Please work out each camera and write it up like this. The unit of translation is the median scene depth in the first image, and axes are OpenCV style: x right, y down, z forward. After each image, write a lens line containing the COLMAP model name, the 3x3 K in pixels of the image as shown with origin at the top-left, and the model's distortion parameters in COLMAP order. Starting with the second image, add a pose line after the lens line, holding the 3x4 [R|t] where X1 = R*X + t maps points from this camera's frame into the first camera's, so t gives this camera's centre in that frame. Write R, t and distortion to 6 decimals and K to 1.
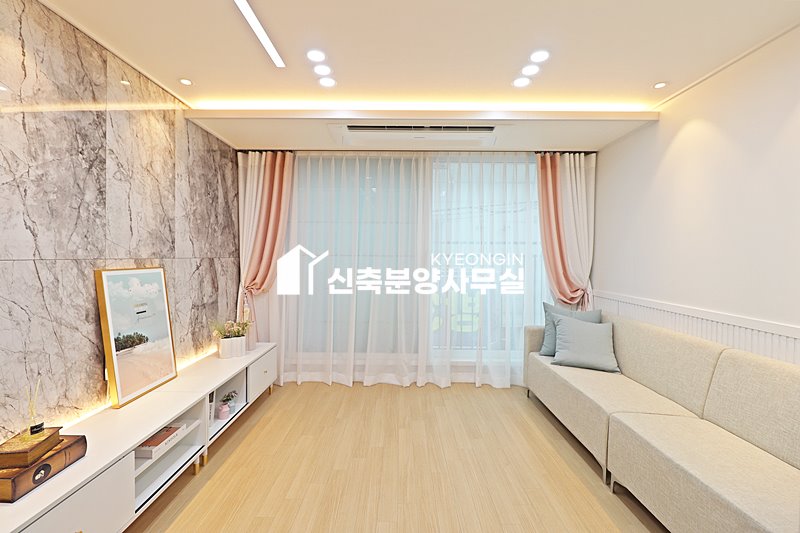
lens RADIAL K [[367.3, 0, 401.2], [0, 367.3, 262.9], [0, 0, 1]] dist [-0.010447, -0.006005]
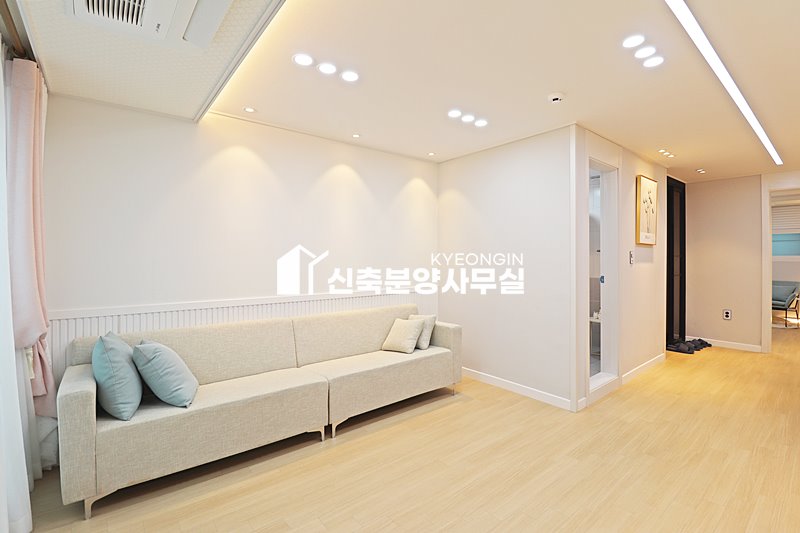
lens RADIAL K [[367.3, 0, 401.1], [0, 367.3, 260.5], [0, 0, 1]] dist [-0.010447, -0.006005]
pose [[-0.631376, -0.010245, 0.775409, -0.396691], [0.011157, 0.999689, 0.022293, -0.023190], [-0.775397, 0.022726, -0.631065, 1.090239]]
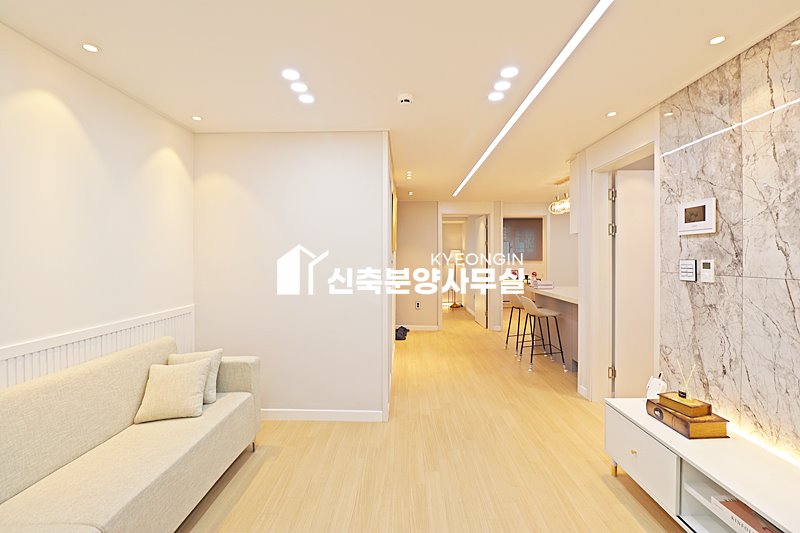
lens RADIAL K [[367.3, 0, 400.3], [0, 367.3, 261.9], [0, 0, 1]] dist [-0.010447, -0.006005]
pose [[-0.999825, -0.005115, 0.017996, 0.033222], [-0.004607, 0.999593, 0.028166, -0.043011], [-0.018133, 0.028078, -0.999441, 1.081039]]
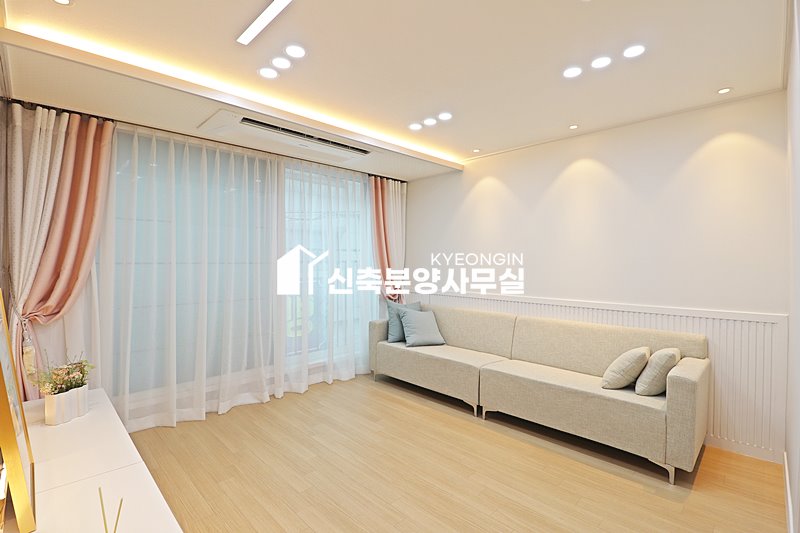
lens RADIAL K [[367.3, 0, 399.7], [0, 367.3, 263.8], [0, 0, 1]] dist [-0.010447, -0.006005]
pose [[0.708904, -0.013314, 0.705179, -0.487782], [0.017498, 0.999846, 0.001286, -0.014850], [-0.705088, 0.011427, 0.709028, 0.108041]]
